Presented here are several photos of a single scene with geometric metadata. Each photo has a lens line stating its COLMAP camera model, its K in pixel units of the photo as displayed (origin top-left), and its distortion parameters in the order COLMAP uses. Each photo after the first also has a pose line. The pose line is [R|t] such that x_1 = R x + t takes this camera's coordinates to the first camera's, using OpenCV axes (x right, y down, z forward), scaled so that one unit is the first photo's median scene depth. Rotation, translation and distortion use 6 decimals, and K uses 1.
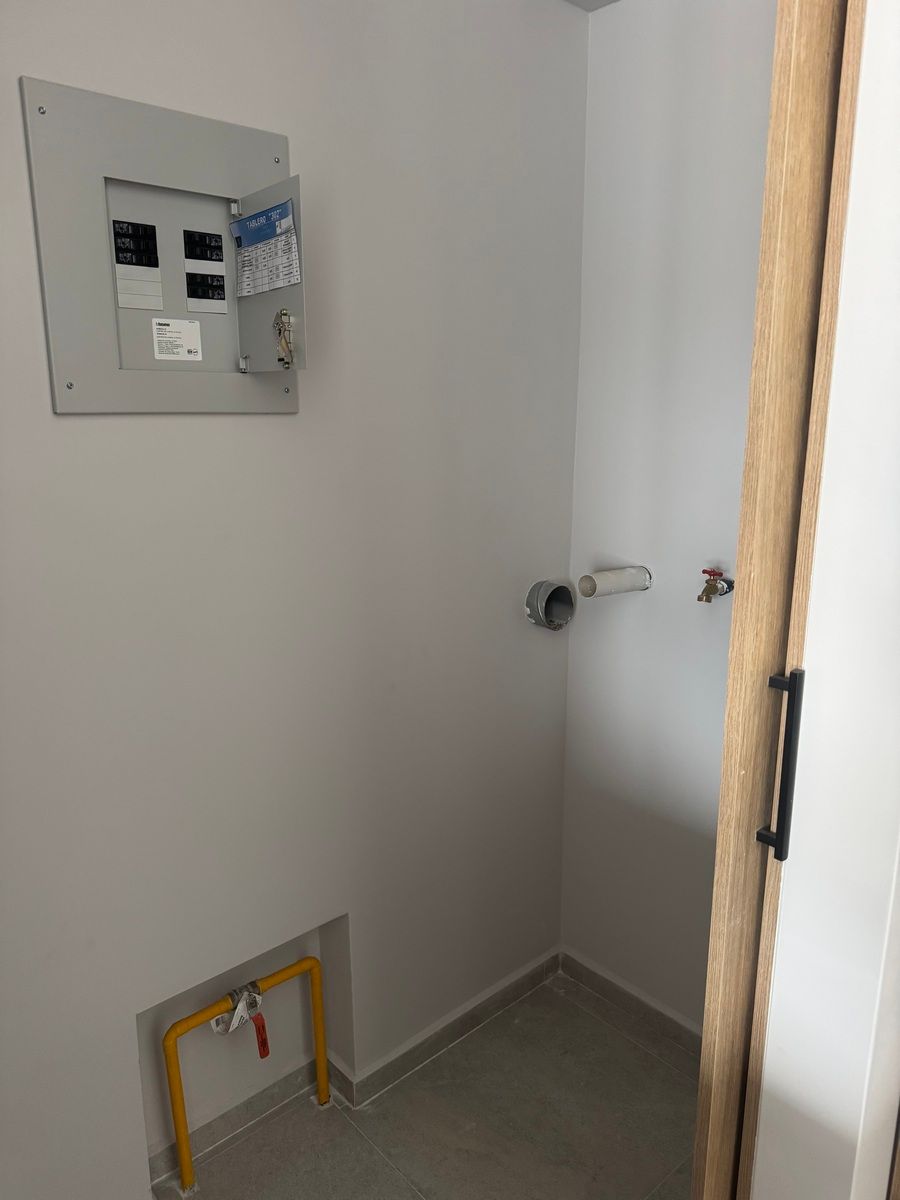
lens RADIAL K [[850.9, 0, 450.5], [0, 850.9, 601.0], [0, 0, 1]] dist [0.025493, -0.029308]
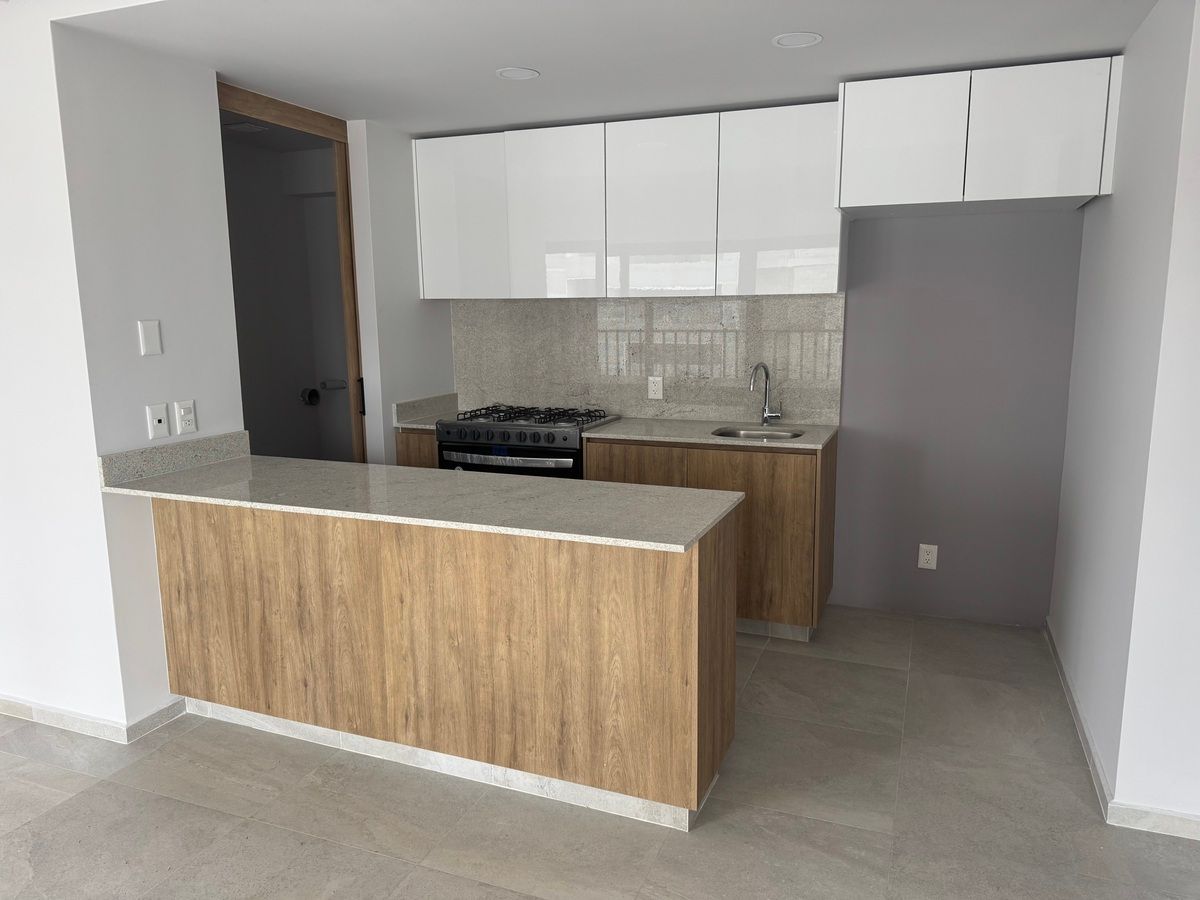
lens RADIAL K [[850.9, 0, 600.2], [0, 850.9, 452.0], [0, 0, 1]] dist [0.025493, -0.029308]
pose [[0.892302, -0.077913, 0.444665, -0.310350], [0.106175, 0.993584, -0.038968, 0.418095], [-0.438775, 0.081984, 0.894849, -2.021218]]
